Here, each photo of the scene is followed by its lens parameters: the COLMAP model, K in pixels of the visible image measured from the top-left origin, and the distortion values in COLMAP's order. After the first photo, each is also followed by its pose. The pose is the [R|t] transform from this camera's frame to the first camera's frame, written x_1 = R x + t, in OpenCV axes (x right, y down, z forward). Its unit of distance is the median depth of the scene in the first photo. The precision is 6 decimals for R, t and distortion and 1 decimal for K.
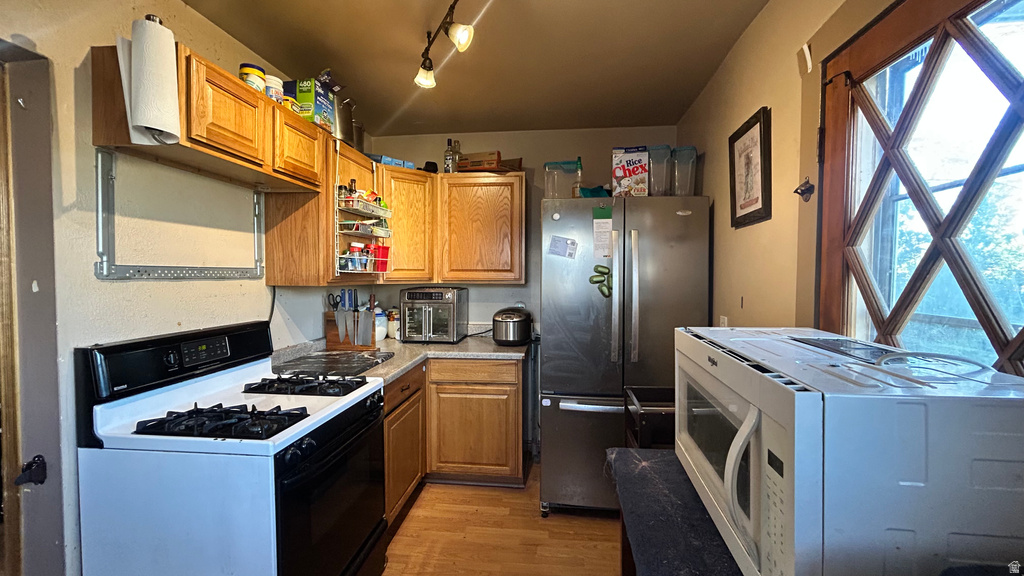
lens RADIAL K [[416.2, 0, 510.5], [0, 416.2, 284.7], [0, 0, 1]] dist [0.000545, 0.000147]
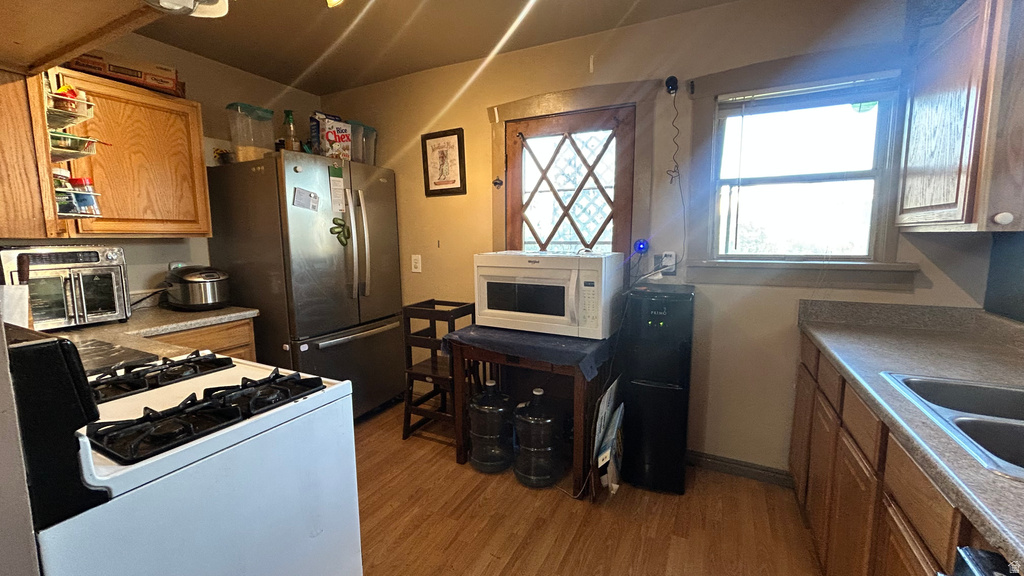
lens RADIAL K [[416.2, 0, 510.5], [0, 416.2, 284.7], [0, 0, 1]] dist [0.000545, 0.000147]
pose [[0.347185, -0.116624, 0.930517, -0.707735], [0.031017, 0.993122, 0.112898, 0.021310], [-0.937284, -0.010335, 0.348414, 0.142935]]
